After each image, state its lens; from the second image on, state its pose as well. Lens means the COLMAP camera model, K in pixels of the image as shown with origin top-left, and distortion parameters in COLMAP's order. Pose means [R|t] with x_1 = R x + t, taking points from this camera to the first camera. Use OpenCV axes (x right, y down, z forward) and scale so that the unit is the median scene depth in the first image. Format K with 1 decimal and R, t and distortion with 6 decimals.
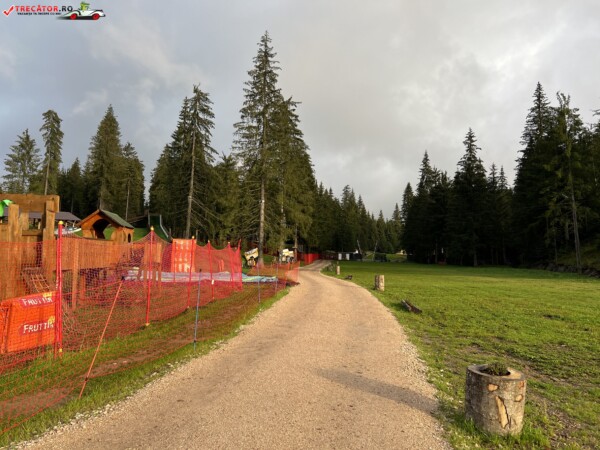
lens RADIAL K [[448.6, 0, 300.0], [0, 448.6, 225.0], [0, 0, 1]] dist [0.033642, -0.031867]
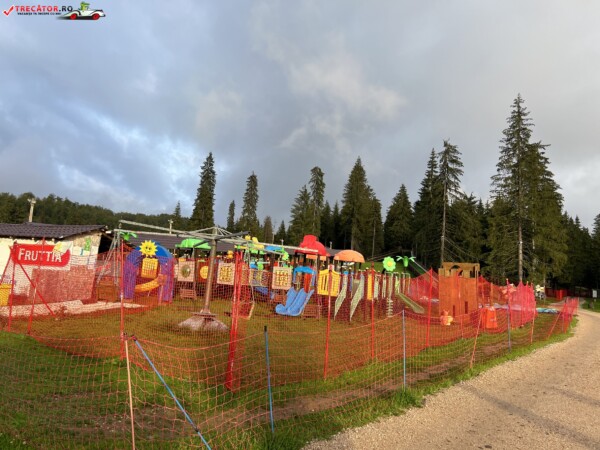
lens RADIAL K [[448.6, 0, 300.0], [0, 448.6, 225.0], [0, 0, 1]] dist [0.033642, -0.031867]
pose [[0.888947, -0.028590, -0.457117, -0.039828], [-0.001936, 0.997806, -0.066172, -0.014273], [0.458006, 0.059708, 0.886942, -0.192904]]
